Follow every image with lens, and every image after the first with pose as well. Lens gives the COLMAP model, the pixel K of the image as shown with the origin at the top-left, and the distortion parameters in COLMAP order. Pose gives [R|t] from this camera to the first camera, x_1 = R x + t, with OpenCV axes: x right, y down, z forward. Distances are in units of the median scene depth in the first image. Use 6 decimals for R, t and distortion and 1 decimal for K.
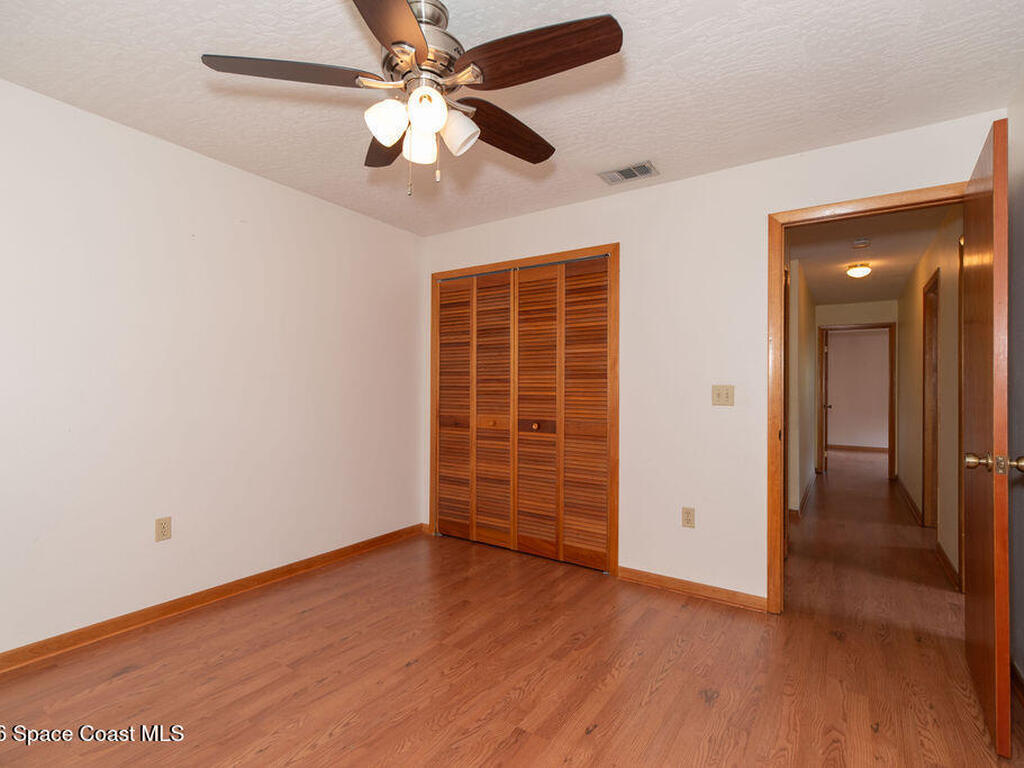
lens RADIAL K [[497.9, 0, 512.3], [0, 497.9, 384.0], [0, 0, 1]] dist [0.012795, 0.000721]
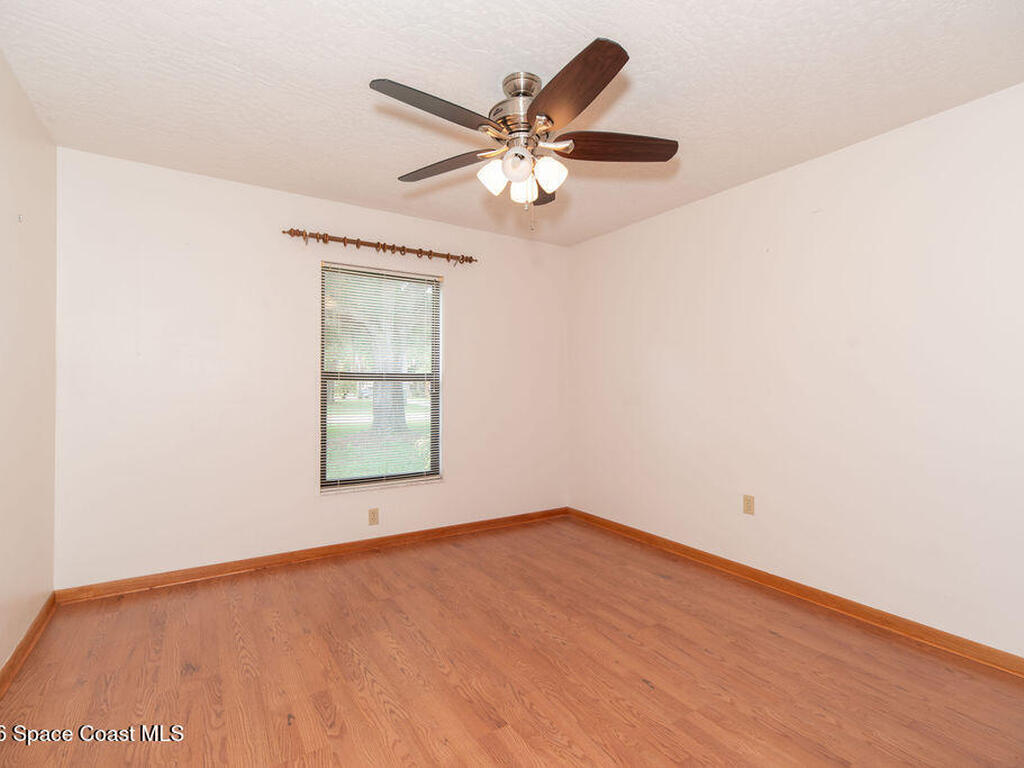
lens RADIAL K [[497.9, 0, 512.2], [0, 497.9, 383.3], [0, 0, 1]] dist [0.012795, 0.000721]
pose [[-0.393186, -0.013825, -0.919355, 0.742595], [-0.001137, 0.999894, -0.014549, 0.020397], [0.919458, -0.004676, -0.393160, 1.123744]]
